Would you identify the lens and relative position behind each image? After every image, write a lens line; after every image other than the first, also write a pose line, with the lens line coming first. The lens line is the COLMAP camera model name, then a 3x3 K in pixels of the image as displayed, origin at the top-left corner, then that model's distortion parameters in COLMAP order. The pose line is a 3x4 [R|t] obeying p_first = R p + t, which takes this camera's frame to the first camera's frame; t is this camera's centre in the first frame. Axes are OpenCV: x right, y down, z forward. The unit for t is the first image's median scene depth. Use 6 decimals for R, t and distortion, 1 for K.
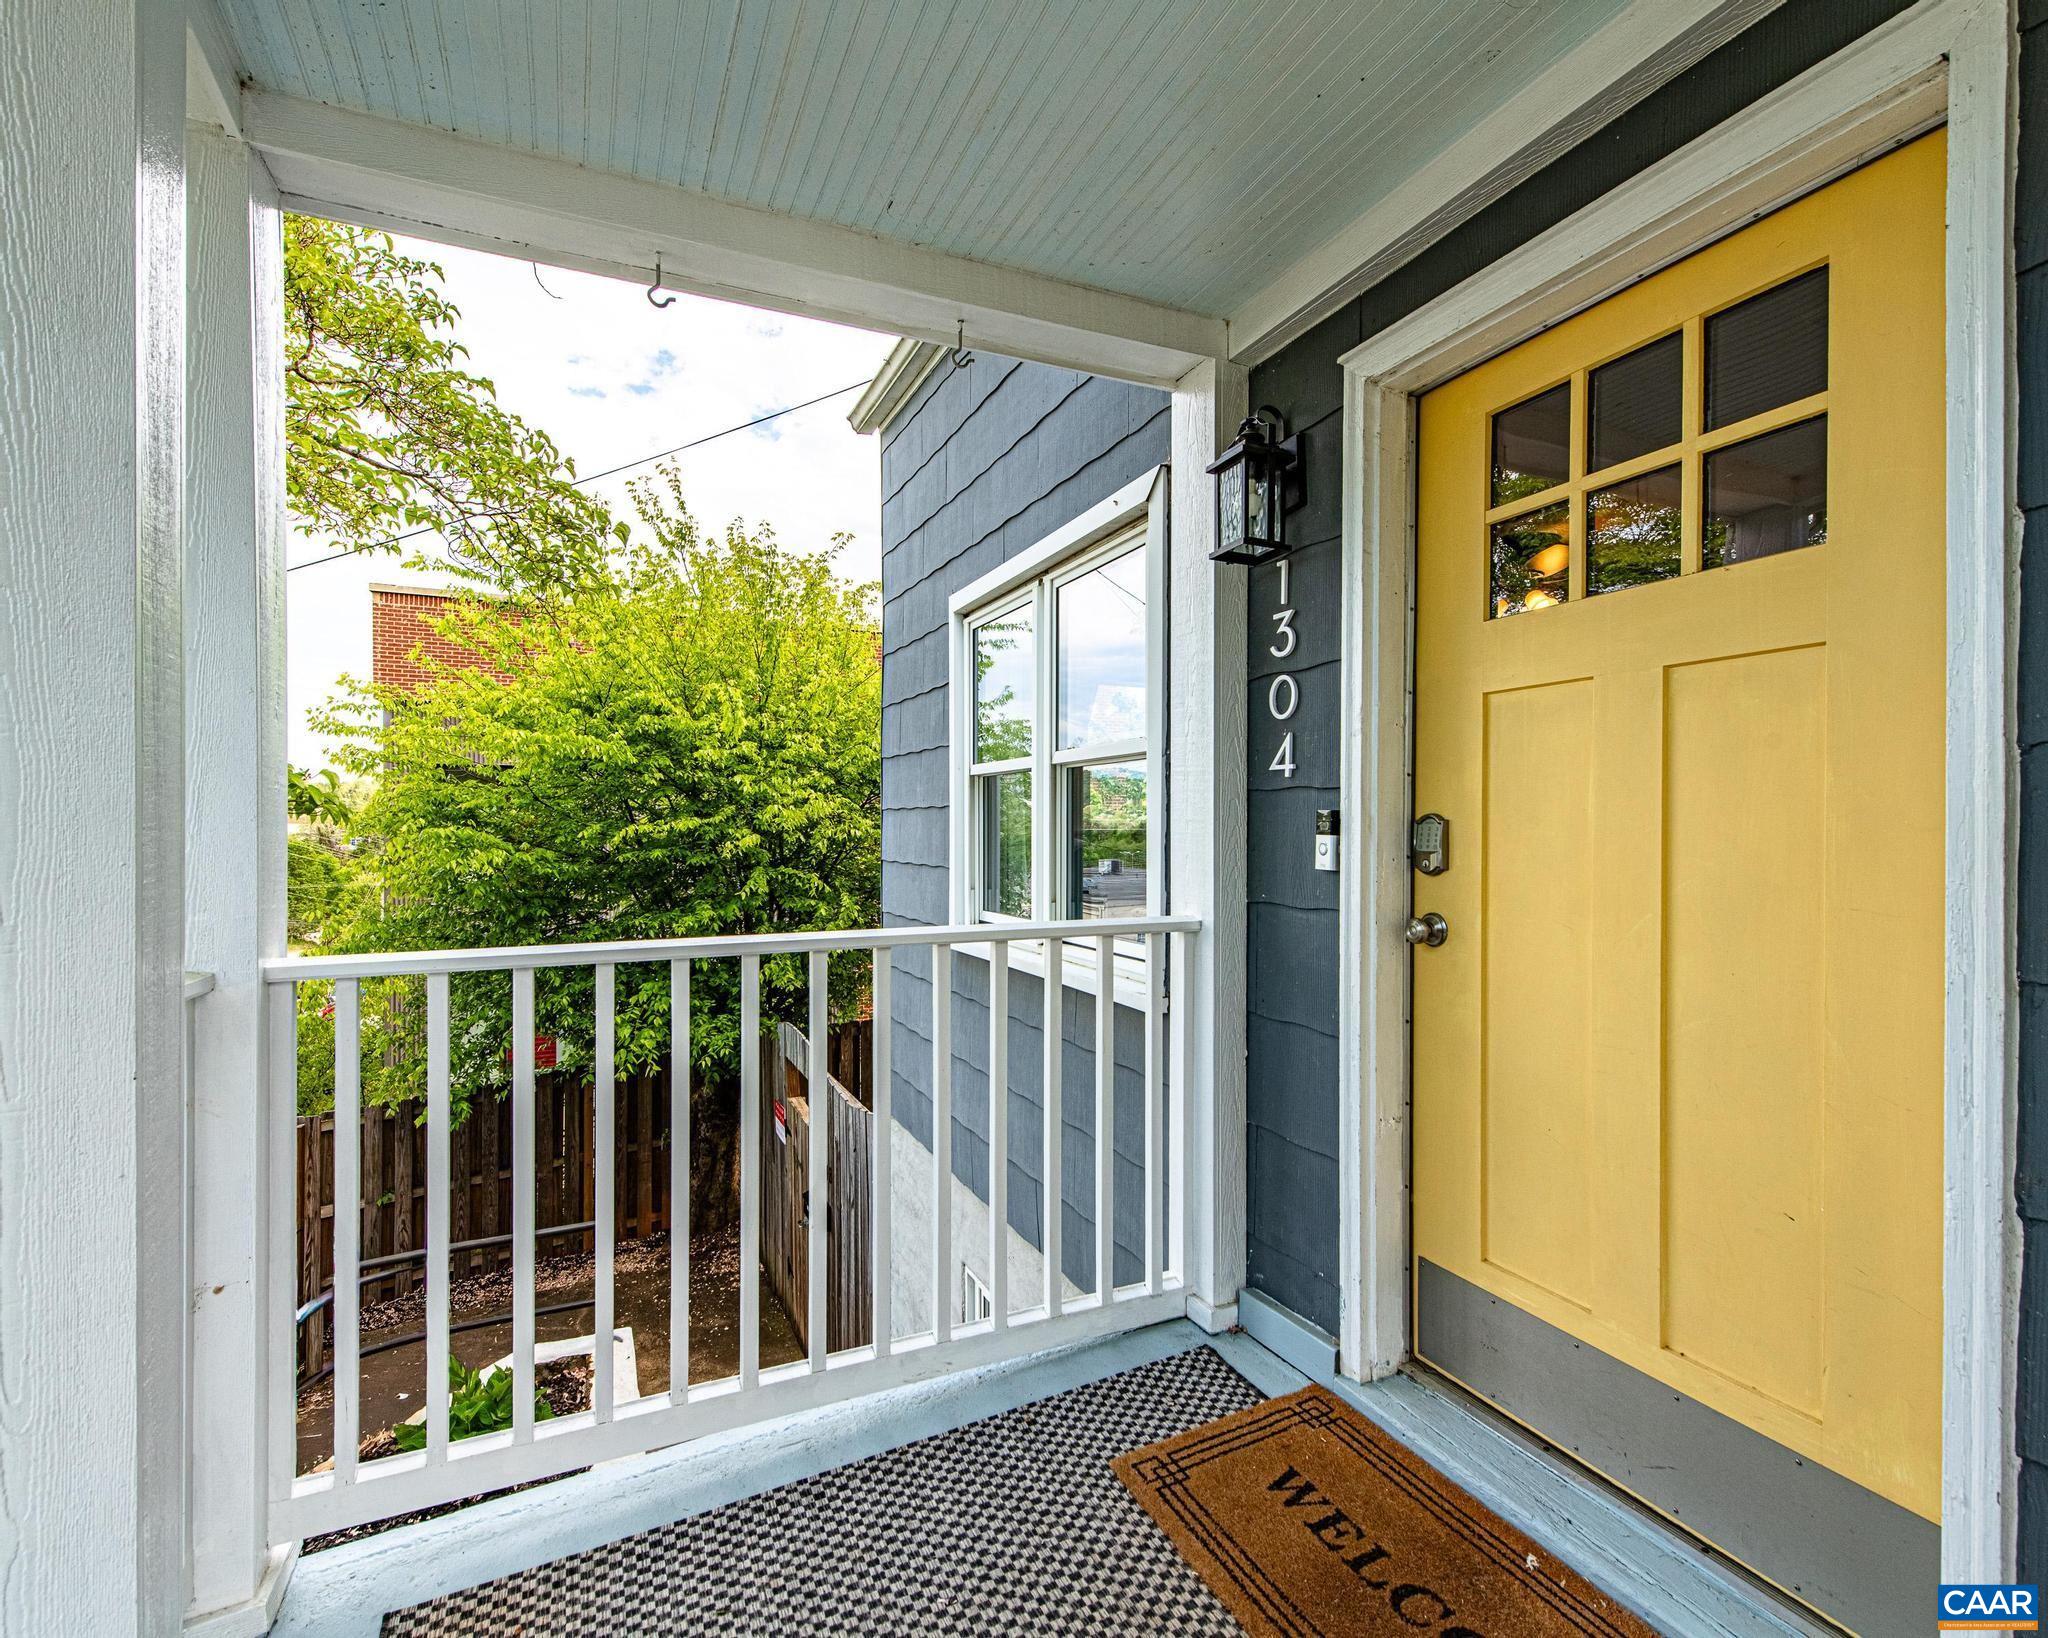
lens RADIAL K [[959.5, 0, 1012.5], [0, 959.5, 831.6], [0, 0, 1]] dist [0.016189, -0.005548]
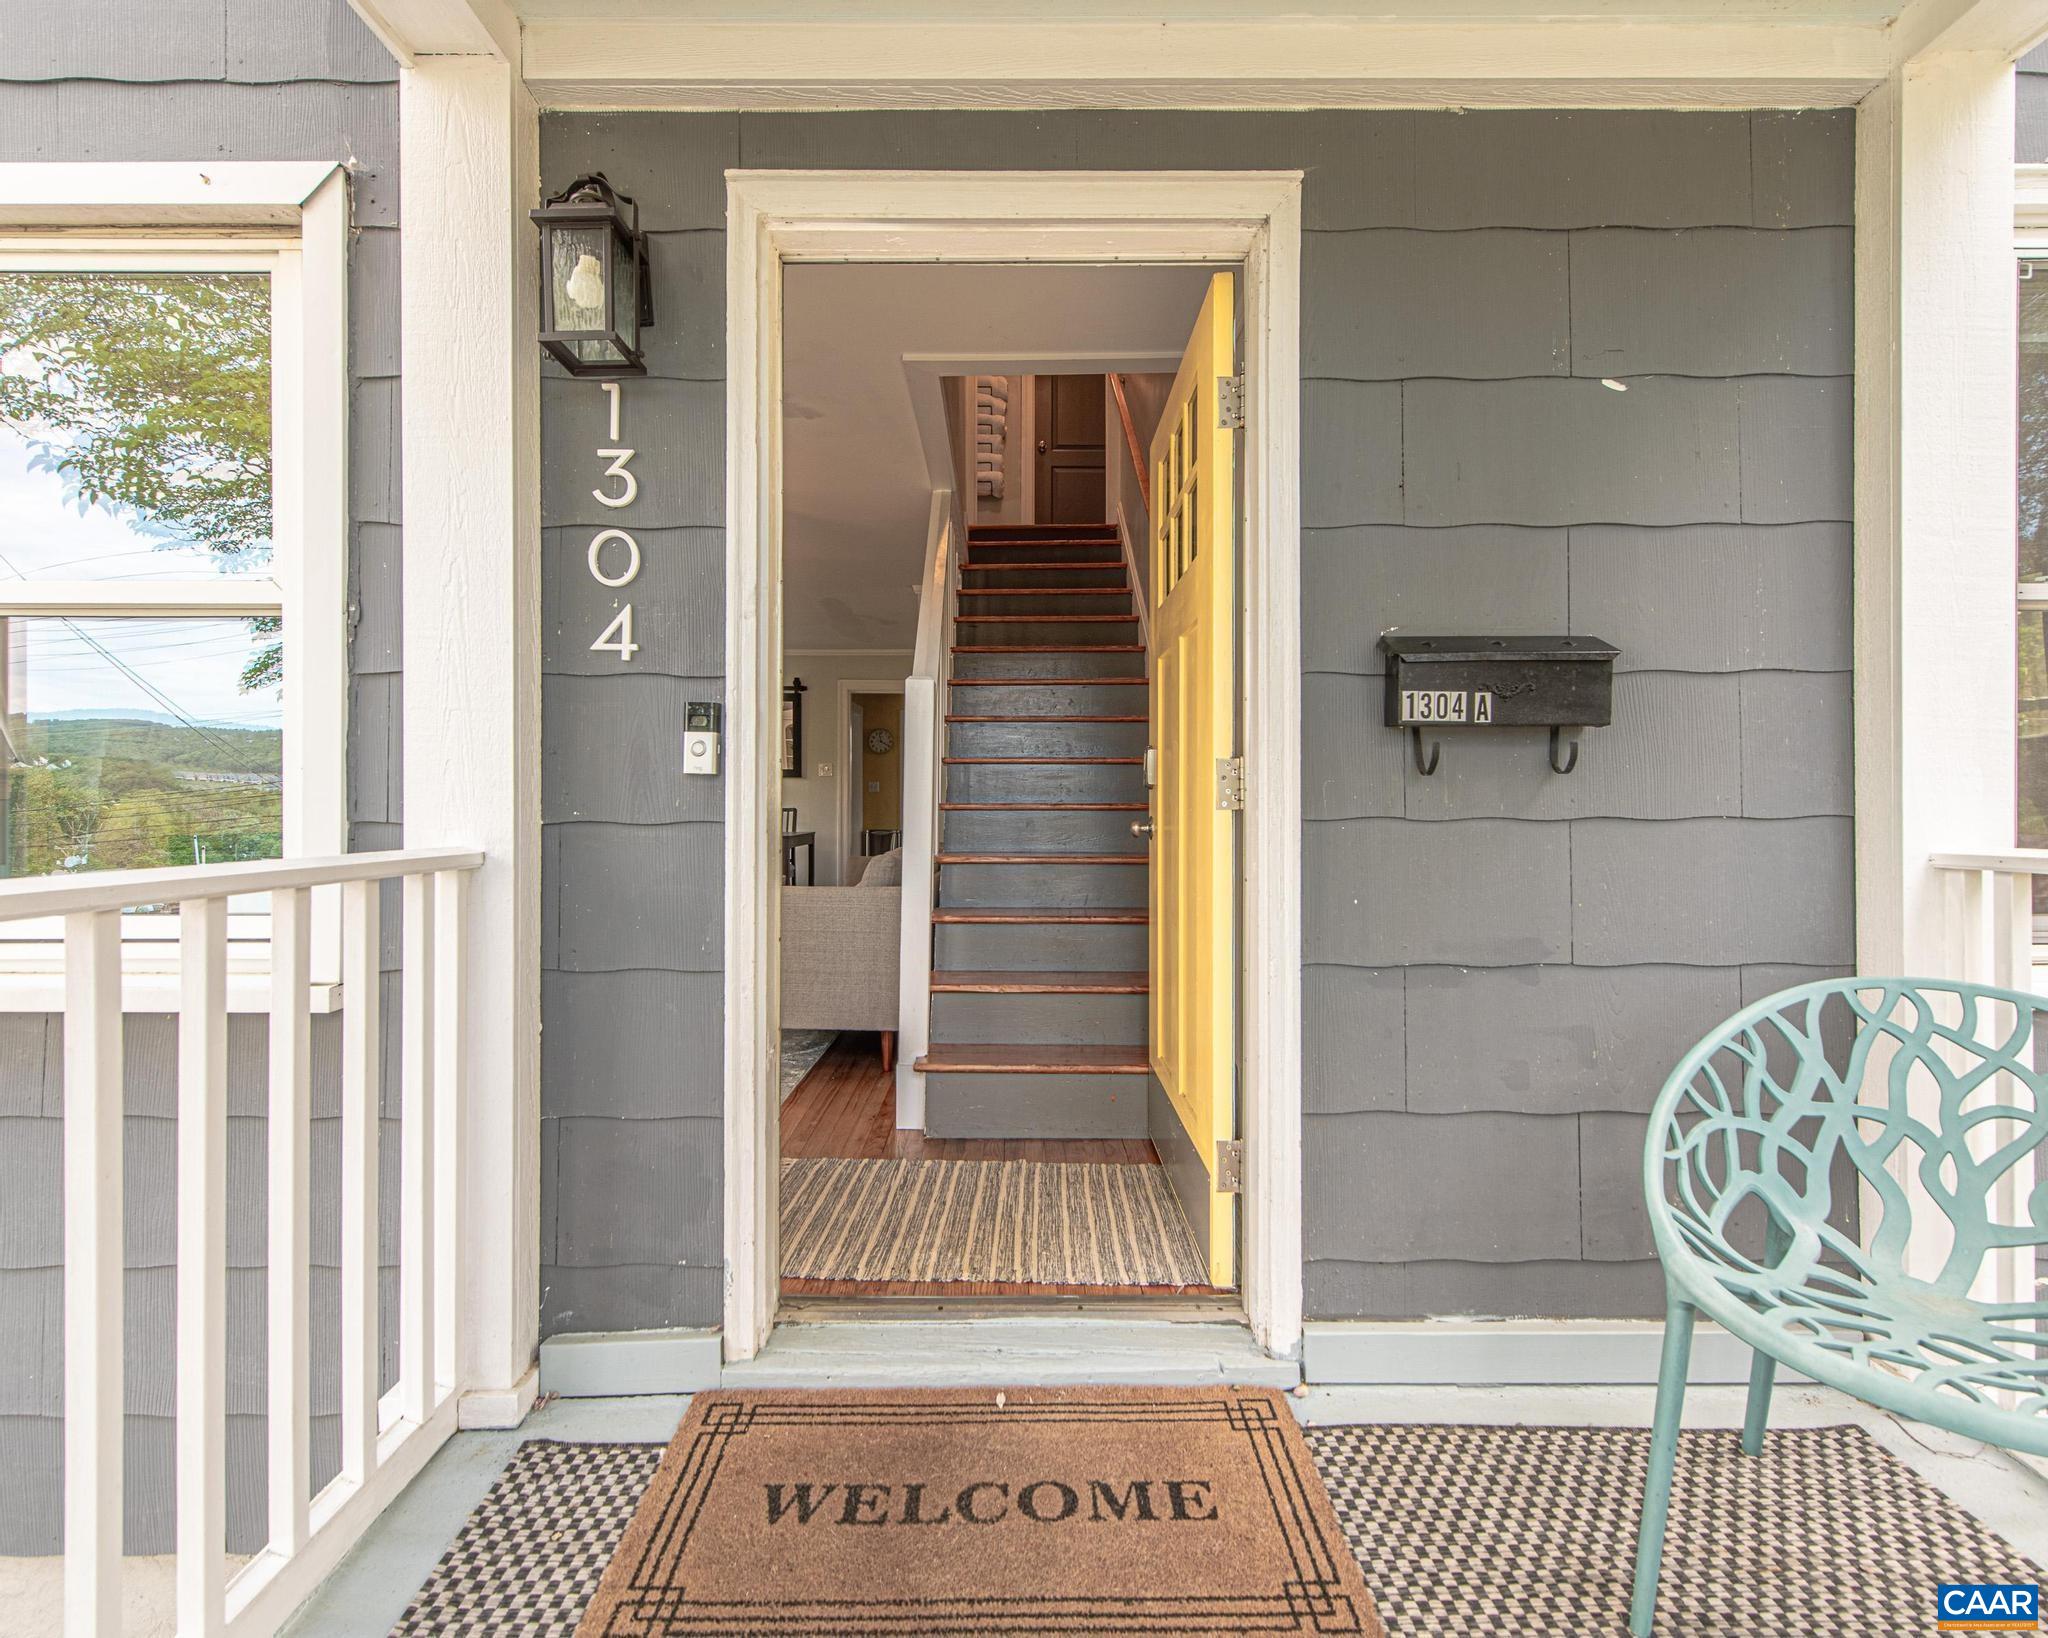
lens RADIAL K [[971.3, 0, 1024.6], [0, 971.3, 801.8], [0, 0, 1]] dist [0.011786, -0.001006]
pose [[0.418777, -0.001080, 0.908088, -0.316848], [0.002676, 0.999996, -0.000045, 0.063571], [-0.908085, 0.002449, 0.418779, 0.379453]]
